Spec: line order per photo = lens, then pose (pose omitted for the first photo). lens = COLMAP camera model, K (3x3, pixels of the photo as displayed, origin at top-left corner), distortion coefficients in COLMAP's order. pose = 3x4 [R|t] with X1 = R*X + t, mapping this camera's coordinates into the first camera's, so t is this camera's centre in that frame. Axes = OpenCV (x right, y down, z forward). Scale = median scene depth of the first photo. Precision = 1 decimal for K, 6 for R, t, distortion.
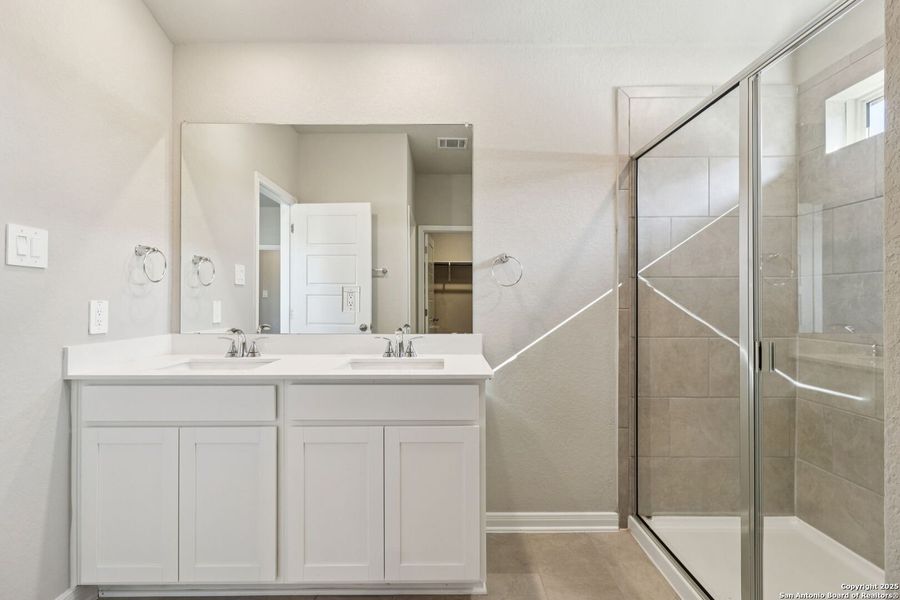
lens RADIAL K [[420.0, 0, 451.6], [0, 420.0, 300.2], [0, 0, 1]] dist [0.002355, -0.001146]
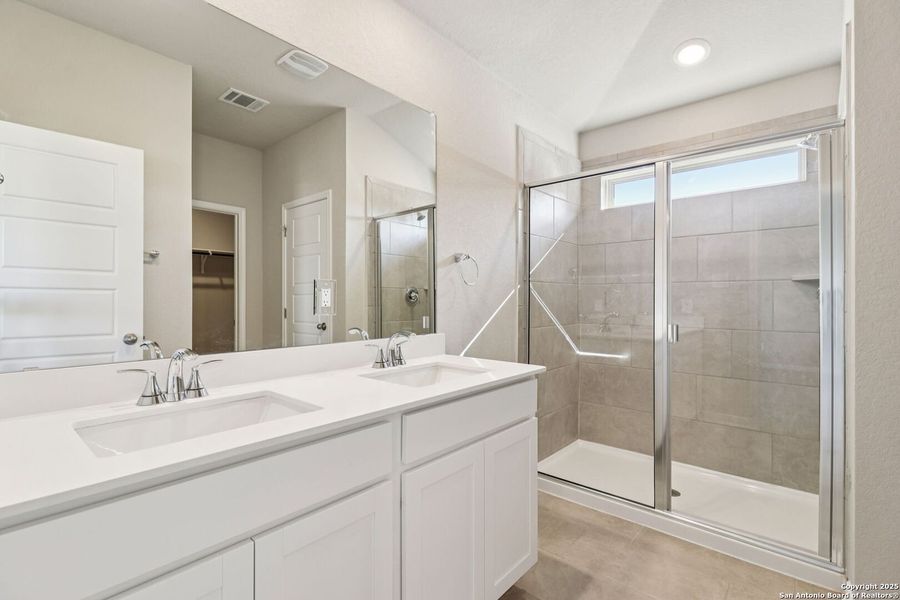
lens RADIAL K [[420.0, 0, 450.5], [0, 420.0, 296.4], [0, 0, 1]] dist [0.002355, -0.001146]
pose [[0.653568, 0.006060, 0.756844, -0.660645], [-0.004405, 0.999981, -0.004203, -0.001844], [-0.756855, -0.000587, 0.653582, 0.349484]]
